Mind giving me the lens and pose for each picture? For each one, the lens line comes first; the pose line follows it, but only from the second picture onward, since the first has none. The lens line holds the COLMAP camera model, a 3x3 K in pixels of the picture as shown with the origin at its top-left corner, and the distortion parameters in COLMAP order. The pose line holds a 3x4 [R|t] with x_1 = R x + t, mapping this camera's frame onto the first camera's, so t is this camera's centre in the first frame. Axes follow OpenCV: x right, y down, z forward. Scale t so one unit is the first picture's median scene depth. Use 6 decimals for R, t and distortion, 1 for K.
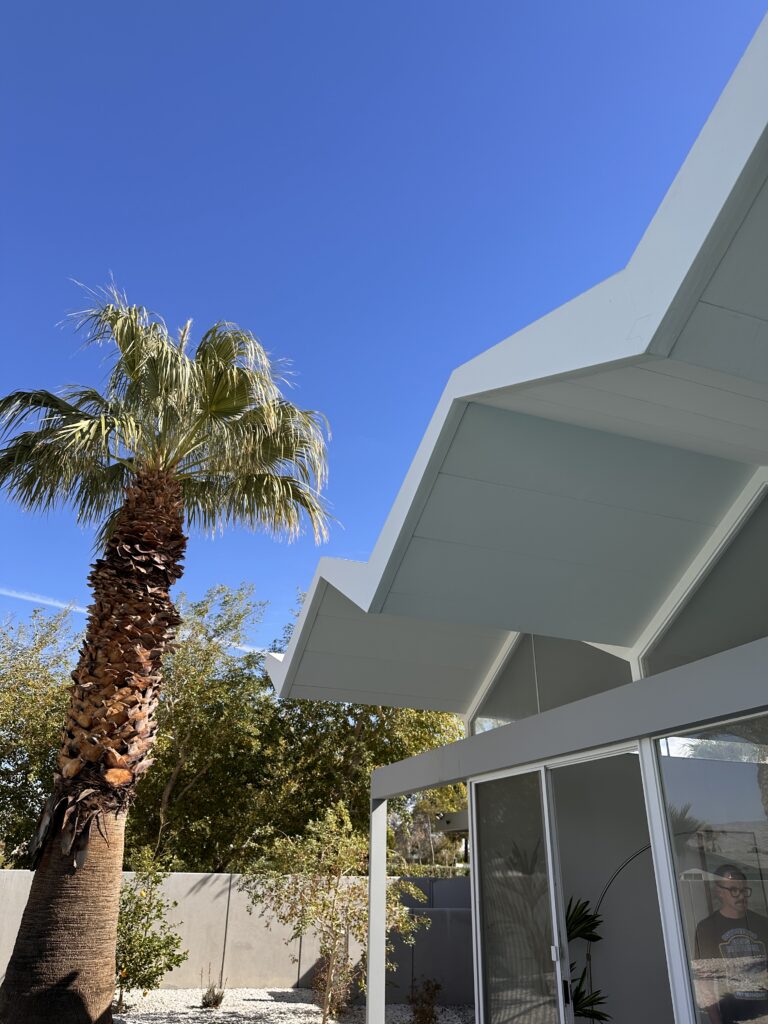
lens RADIAL K [[742.5, 0, 384.0], [0, 742.5, 512.0], [0, 0, 1]] dist [0.052656, -0.058989]
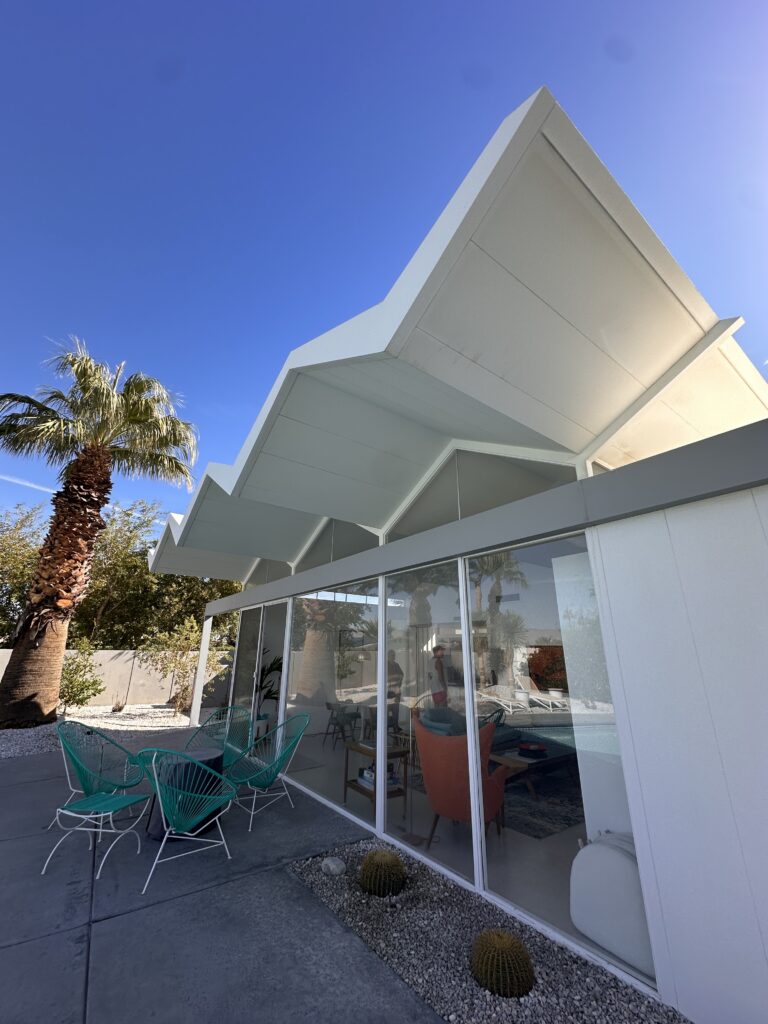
lens RADIAL K [[415.5, 0, 384.0], [0, 415.5, 512.0], [0, 0, 1]] dist [0.000591, 0.000345]
pose [[0.954885, 0.085095, 0.284524, 0.109233], [-0.119563, 0.987149, 0.106026, -0.095351], [-0.271845, -0.135261, 0.952788, -0.228157]]
